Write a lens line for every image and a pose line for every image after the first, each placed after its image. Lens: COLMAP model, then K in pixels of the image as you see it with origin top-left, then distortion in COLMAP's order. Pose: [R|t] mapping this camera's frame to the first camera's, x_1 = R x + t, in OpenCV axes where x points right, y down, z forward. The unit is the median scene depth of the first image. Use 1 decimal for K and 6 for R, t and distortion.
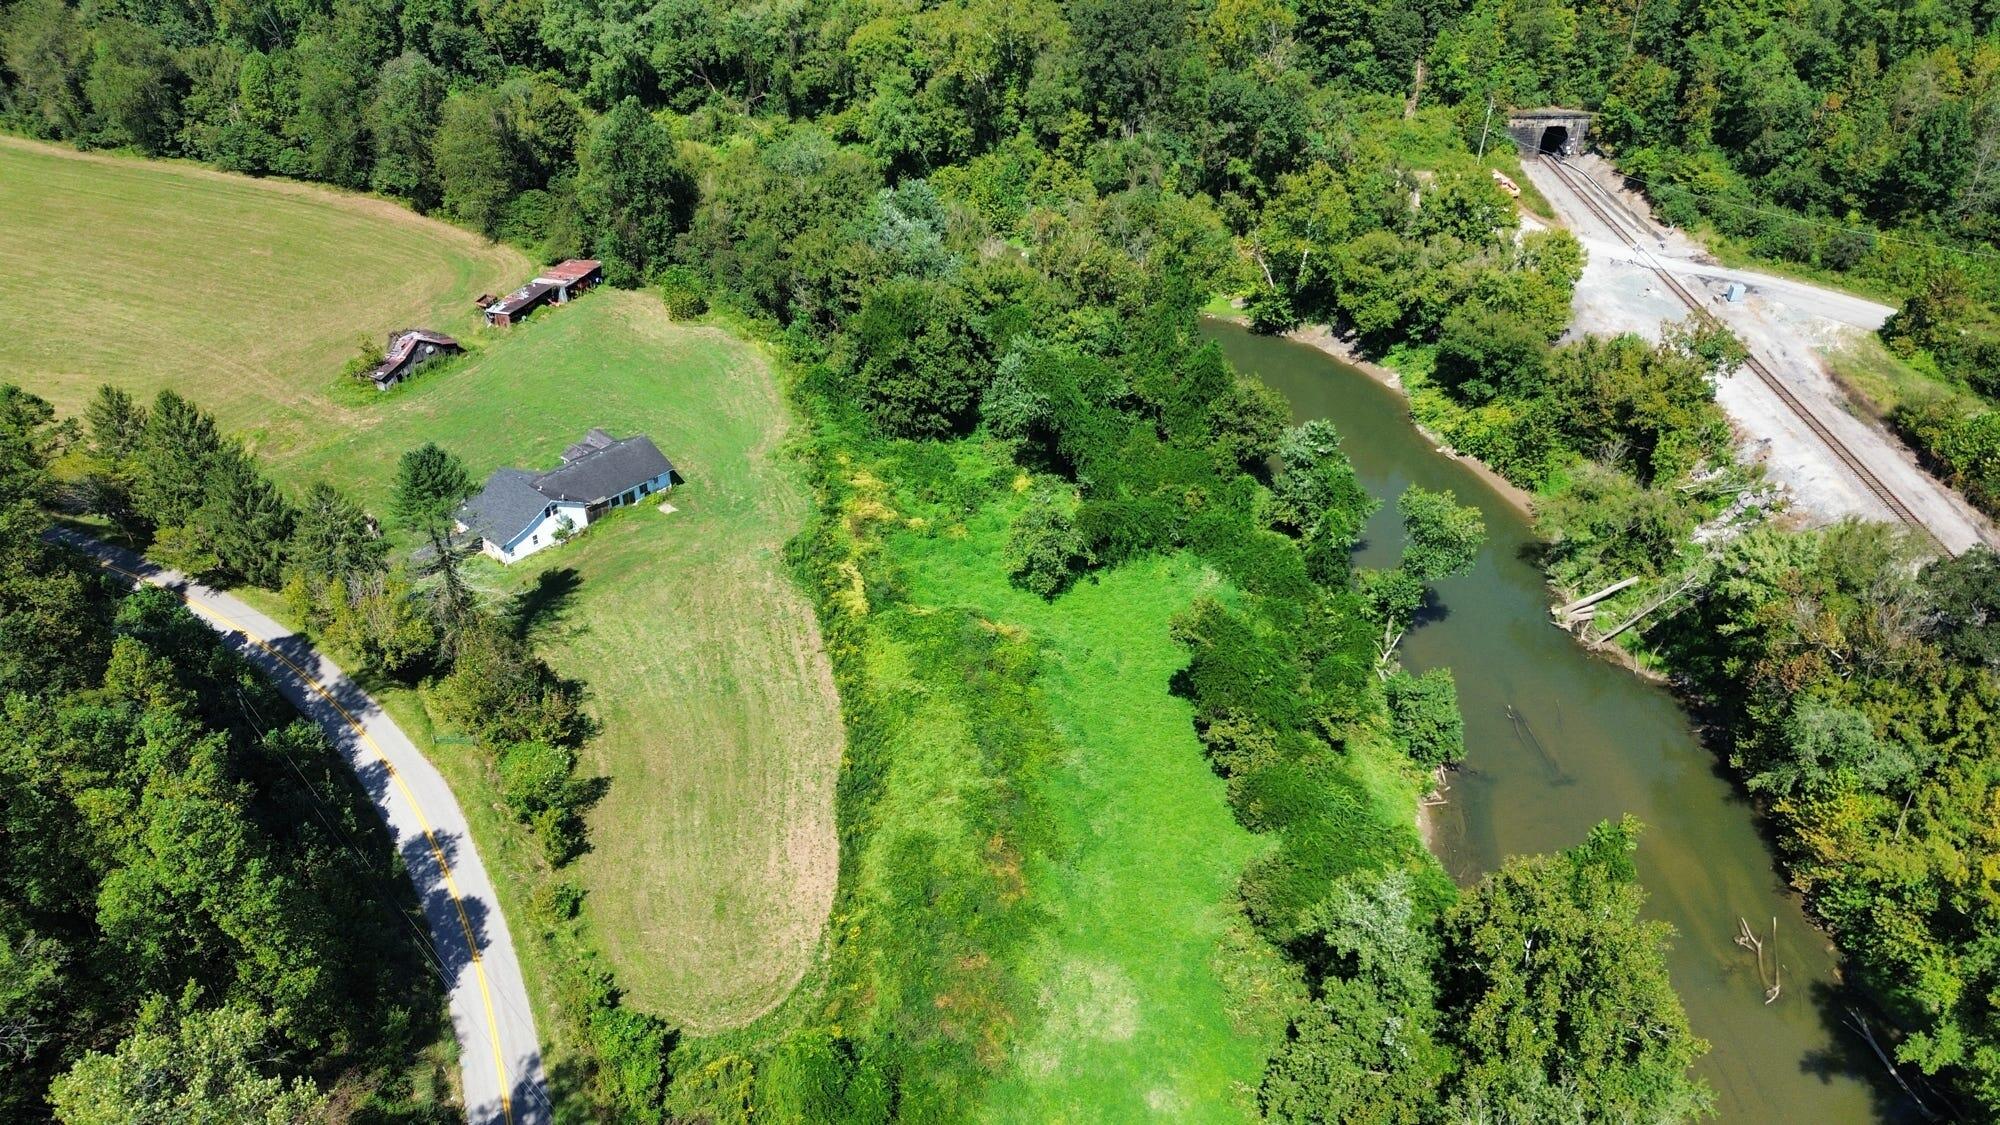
lens RADIAL K [[1421.9, 0, 994.6], [0, 1421.9, 569.0], [0, 0, 1]] dist [0.090711, -0.086085]
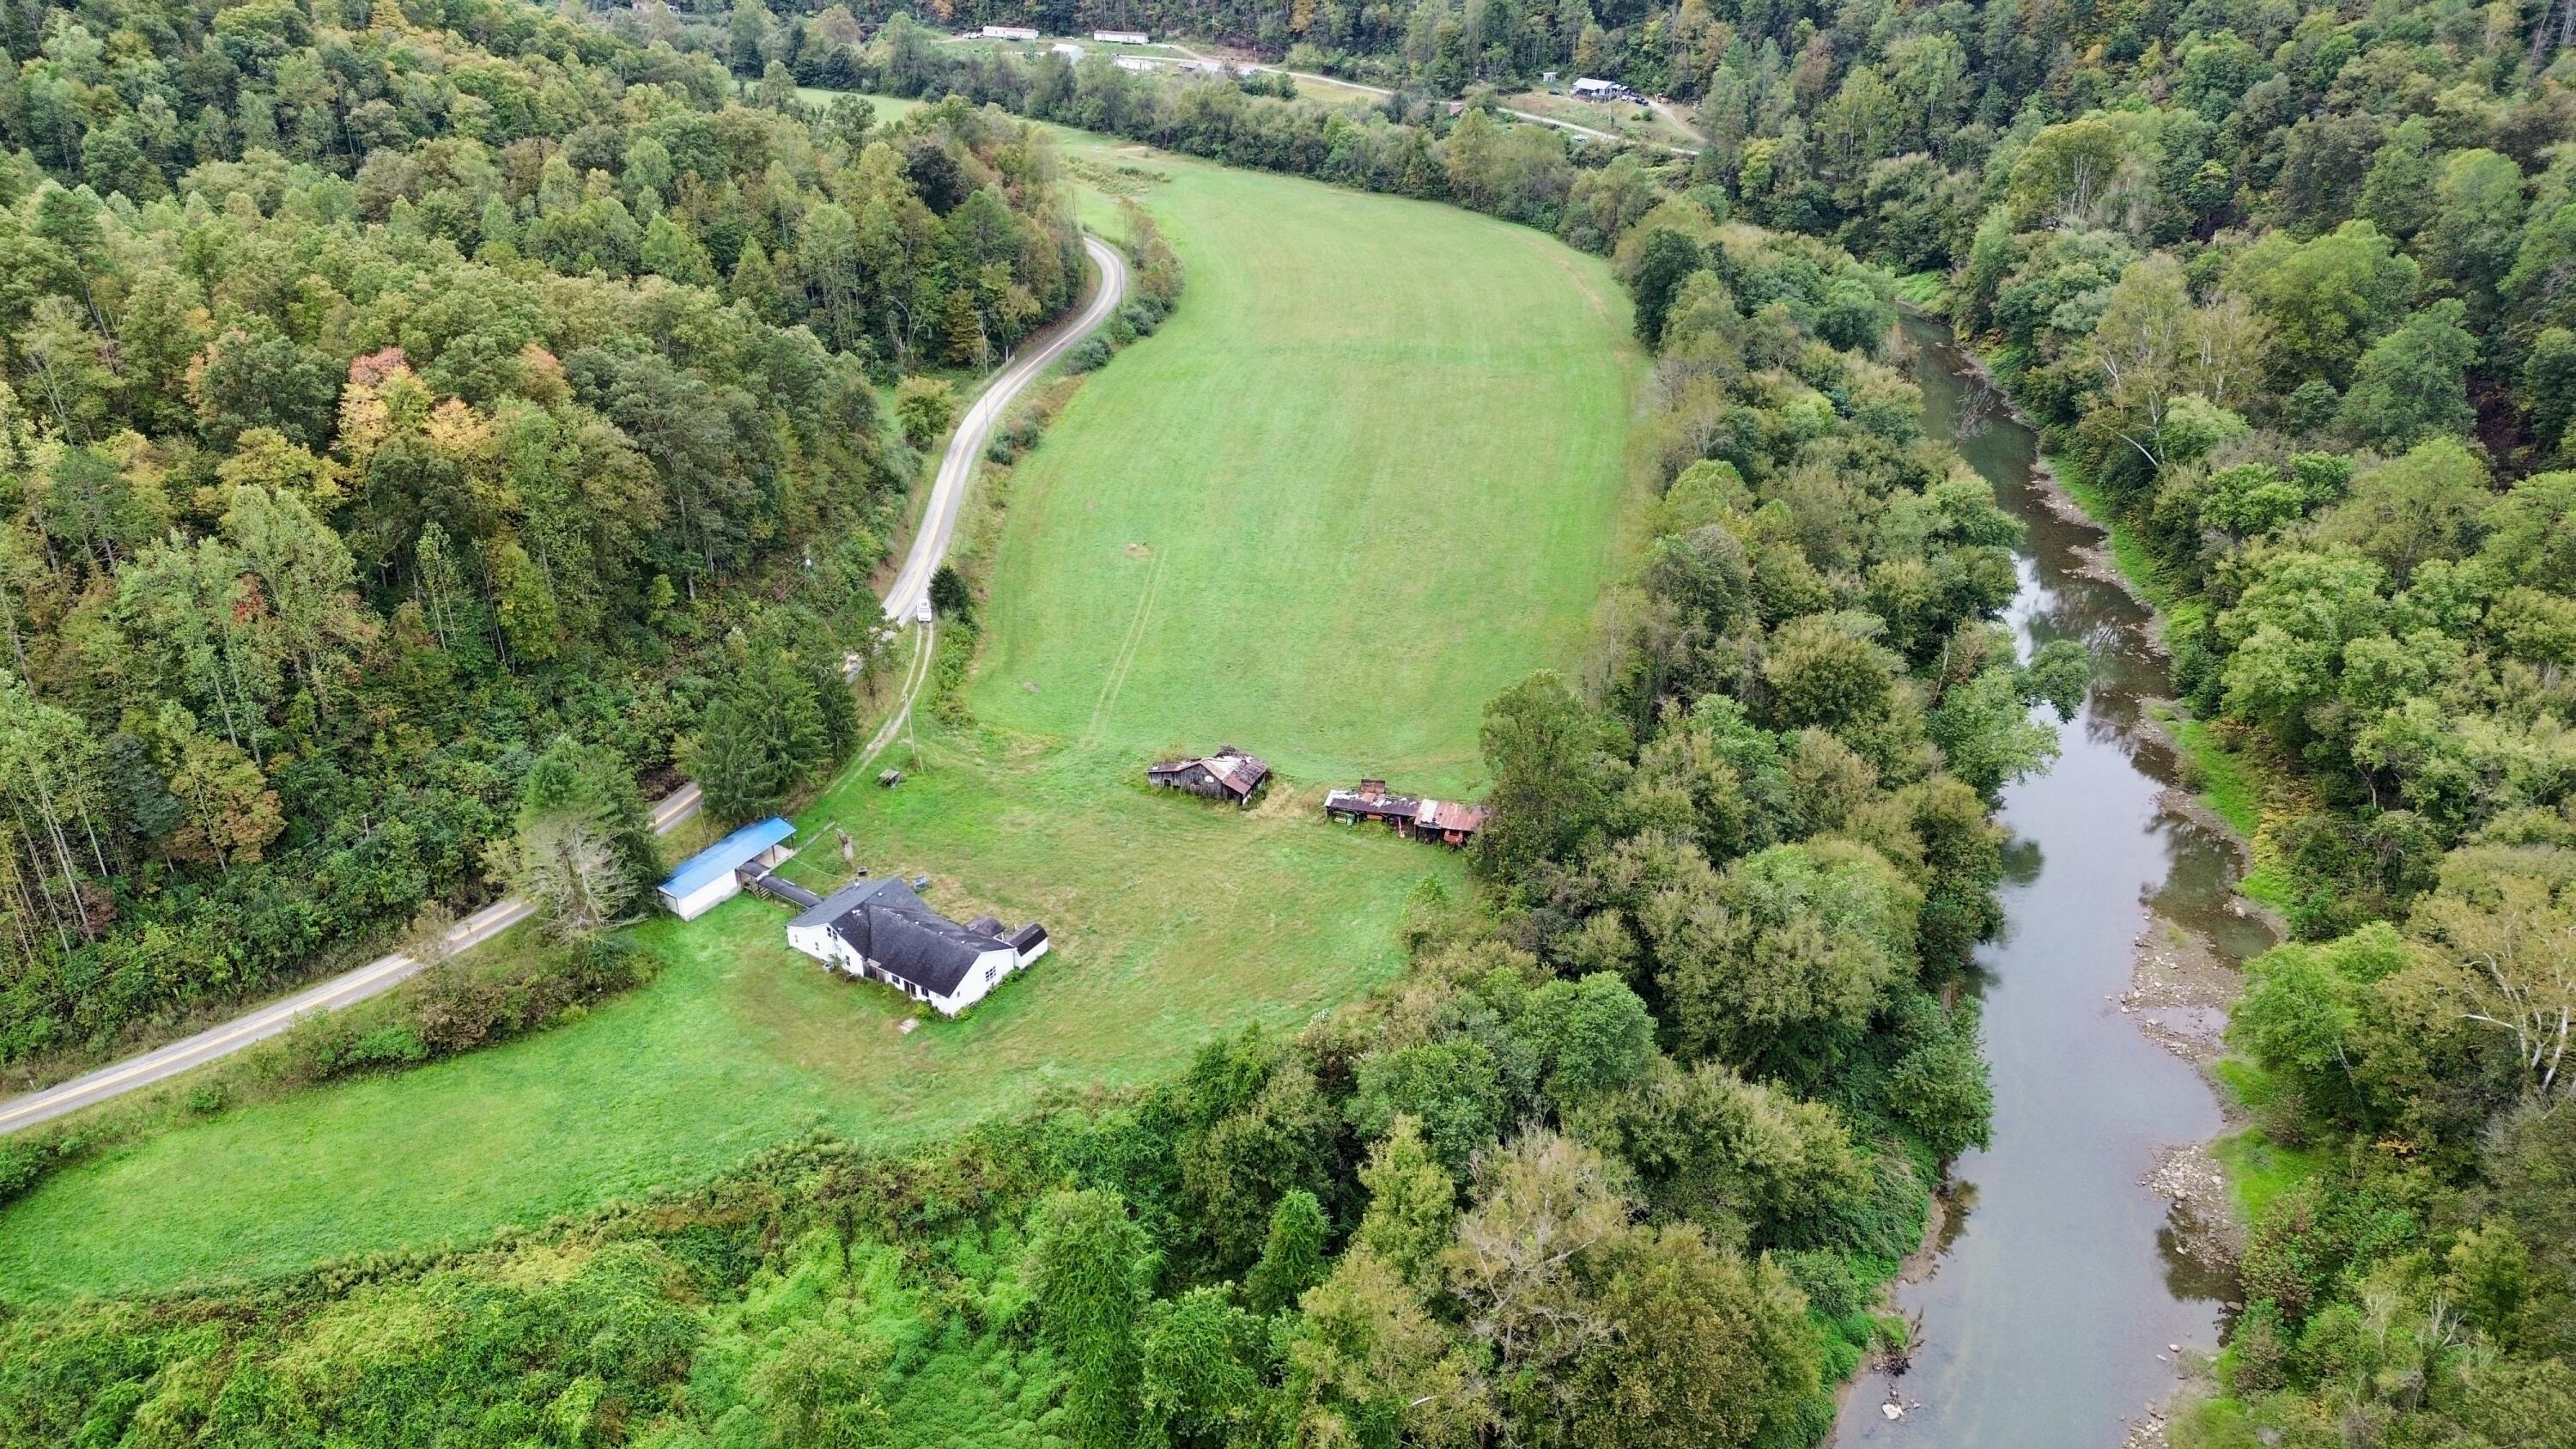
lens RADIAL K [[1831.7, 0, 1281.1], [0, 1831.7, 732.9], [0, 0, 1]] dist [0.090711, -0.086085]
pose [[0.170798, 0.481909, -0.859413, 0.675234], [-0.570588, 0.759469, 0.312469, -0.648179], [0.803279, 0.437002, 0.404687, 0.654023]]
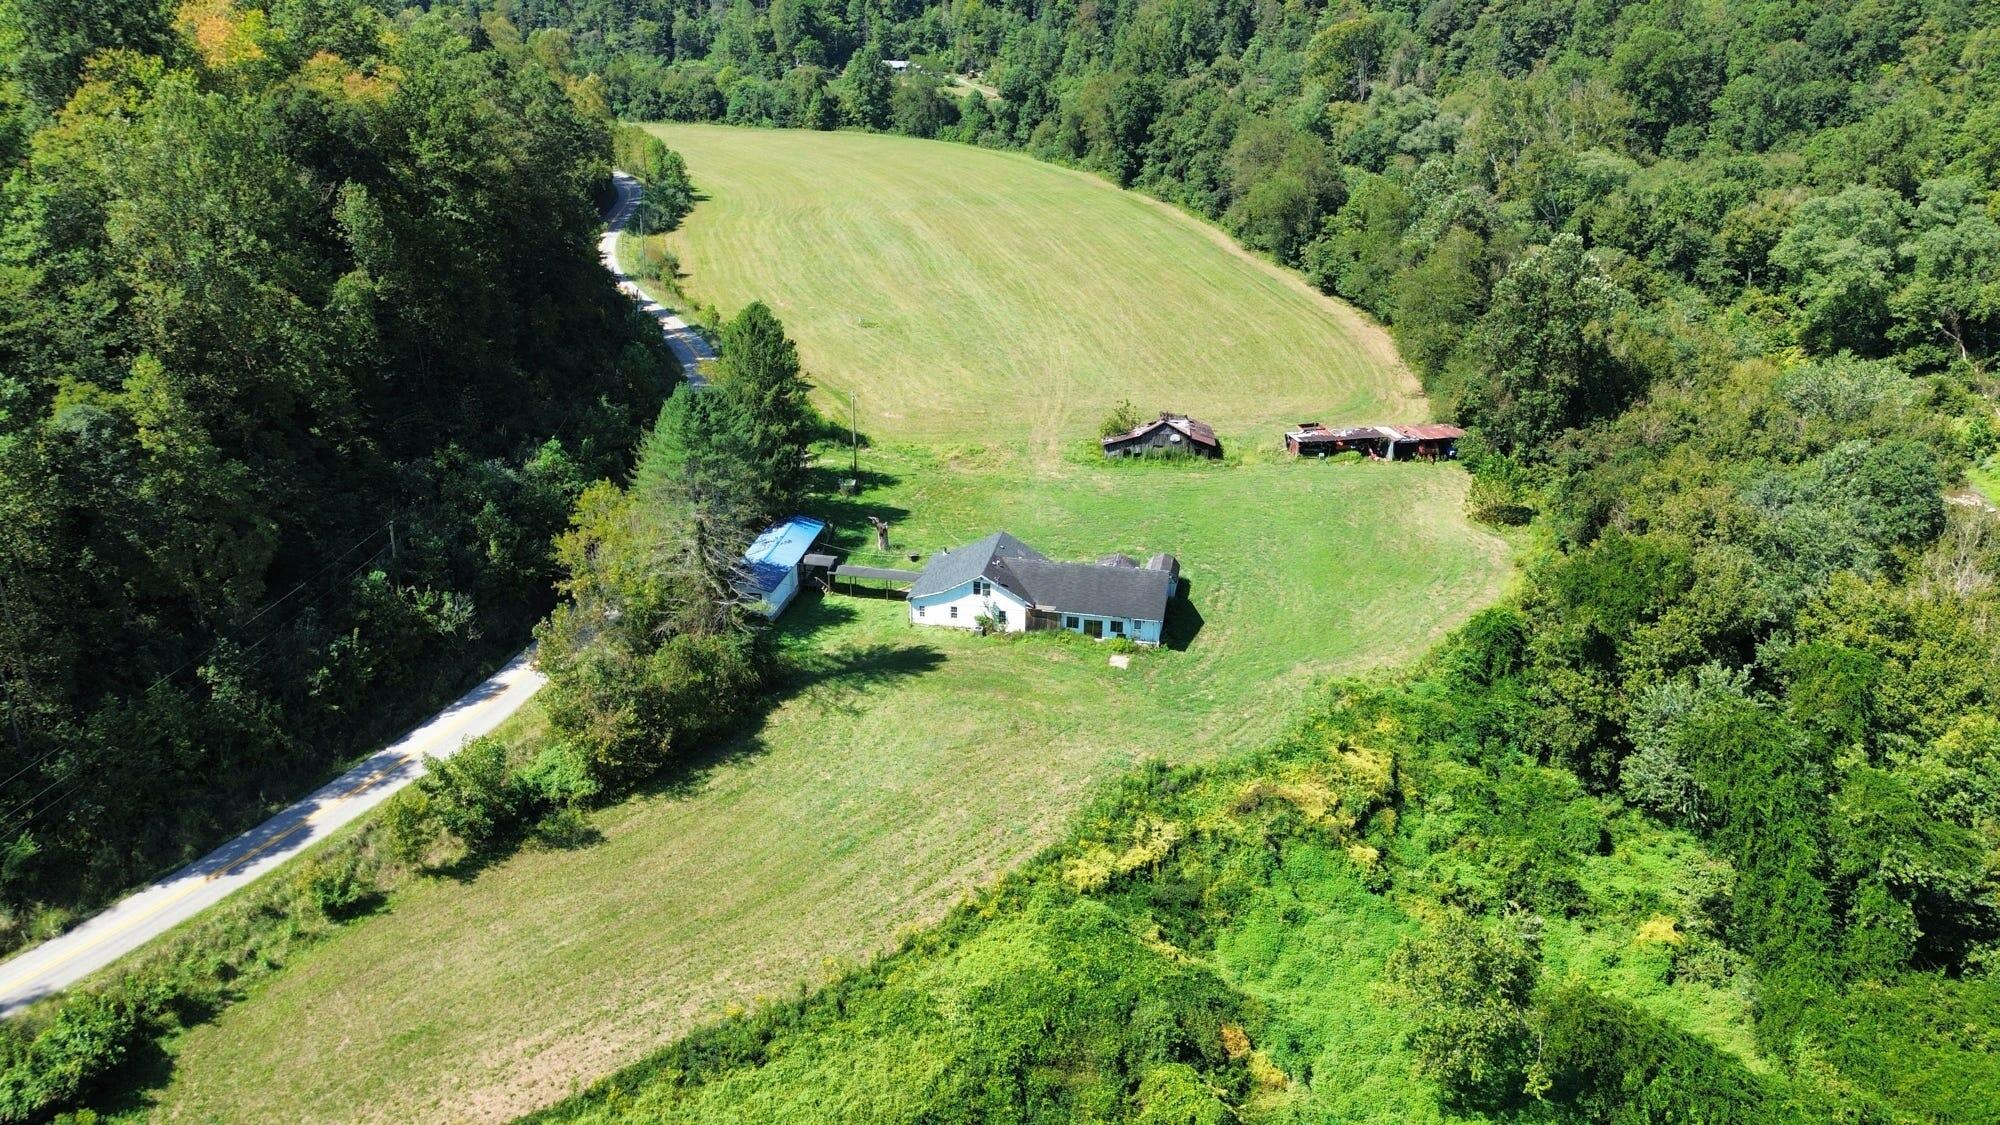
lens RADIAL K [[1421.9, 0, 994.6], [0, 1421.9, 569.0], [0, 0, 1]] dist [0.090711, -0.086085]
pose [[0.520633, 0.352886, -0.777440, 0.292704], [-0.490923, 0.868732, 0.065565, -0.100278], [0.698524, 0.347528, 0.625531, 0.477494]]
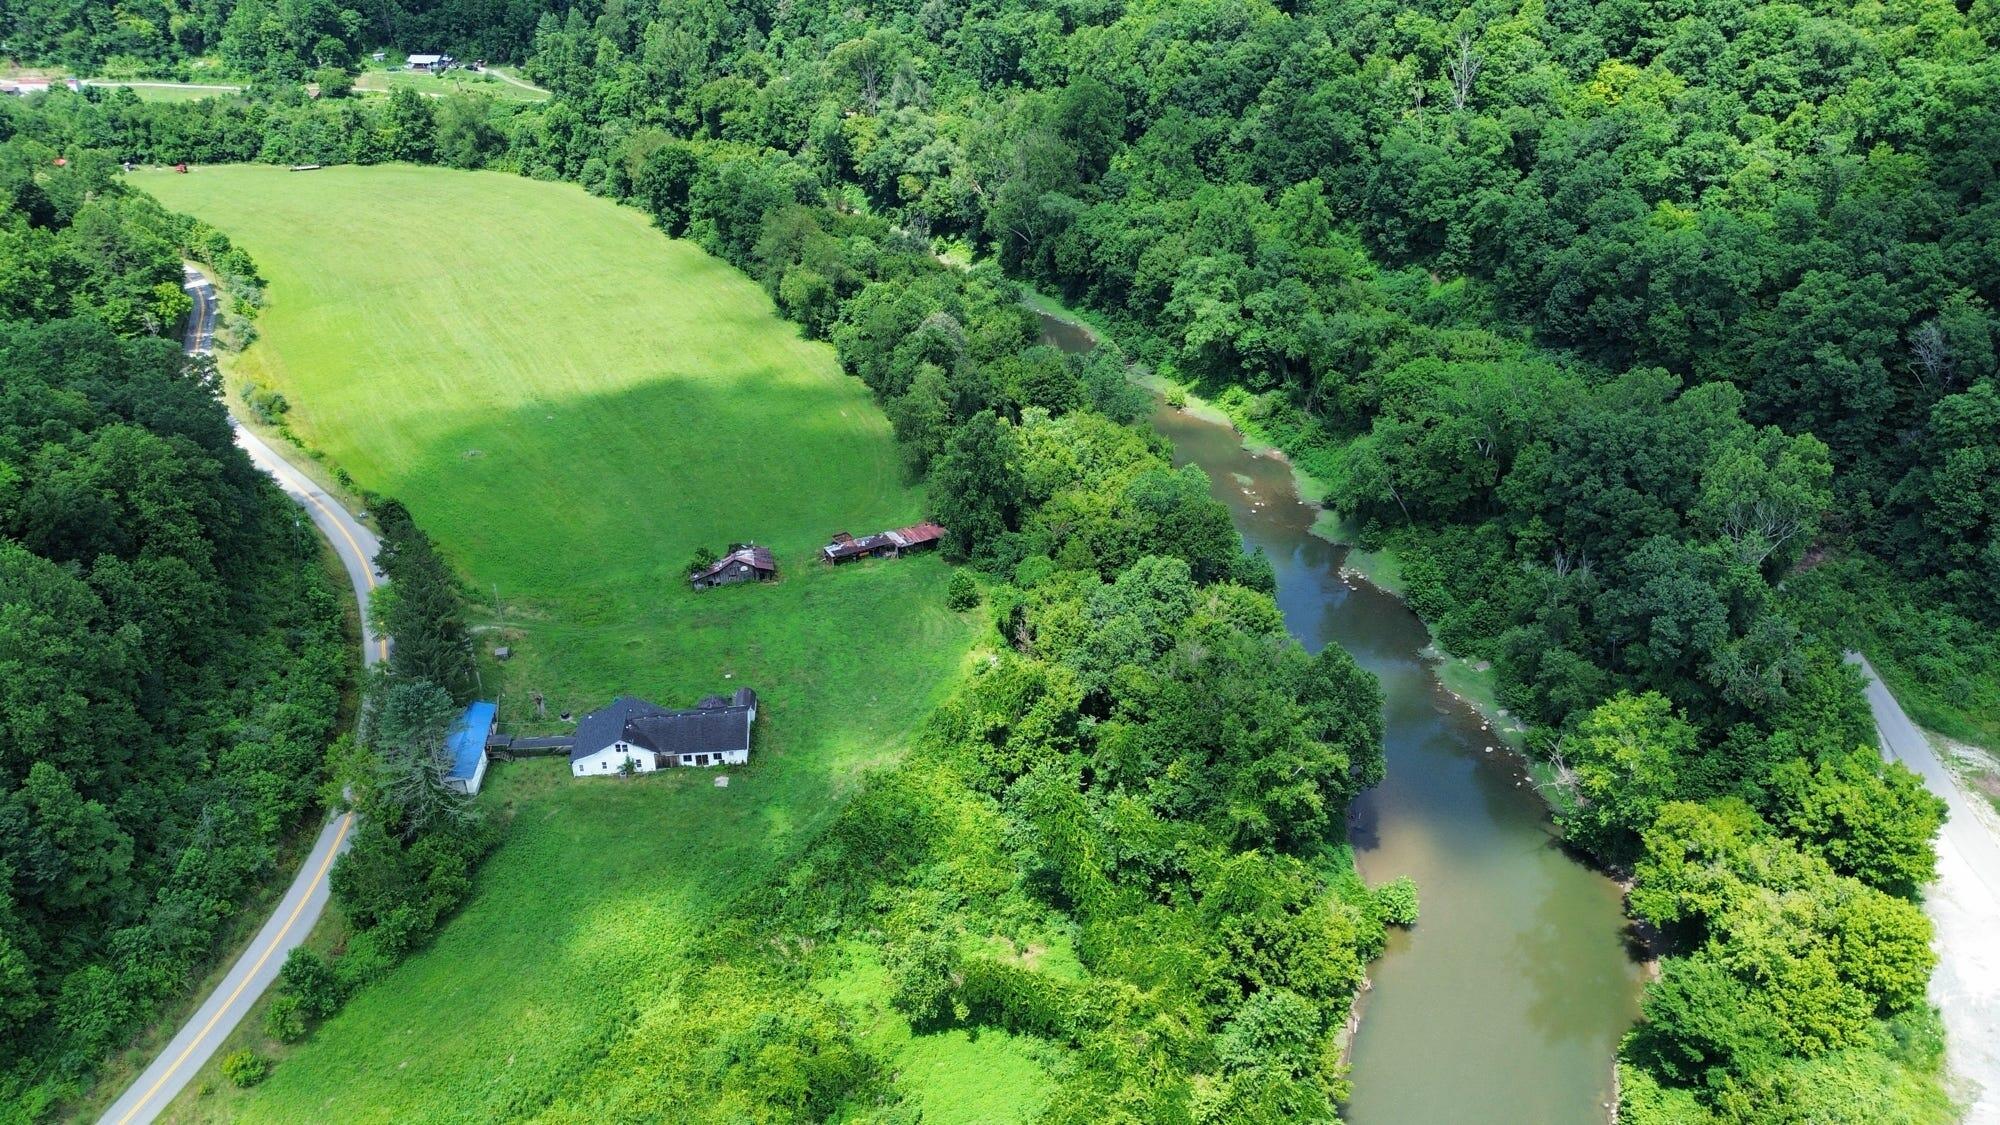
lens RADIAL K [[1421.9, 0, 994.6], [0, 1421.9, 569.0], [0, 0, 1]] dist [0.090711, -0.086085]
pose [[0.748569, 0.327202, -0.576700, 0.531789], [-0.376159, 0.925815, 0.037017, -0.321680], [0.546029, 0.189221, 0.816117, 0.159907]]
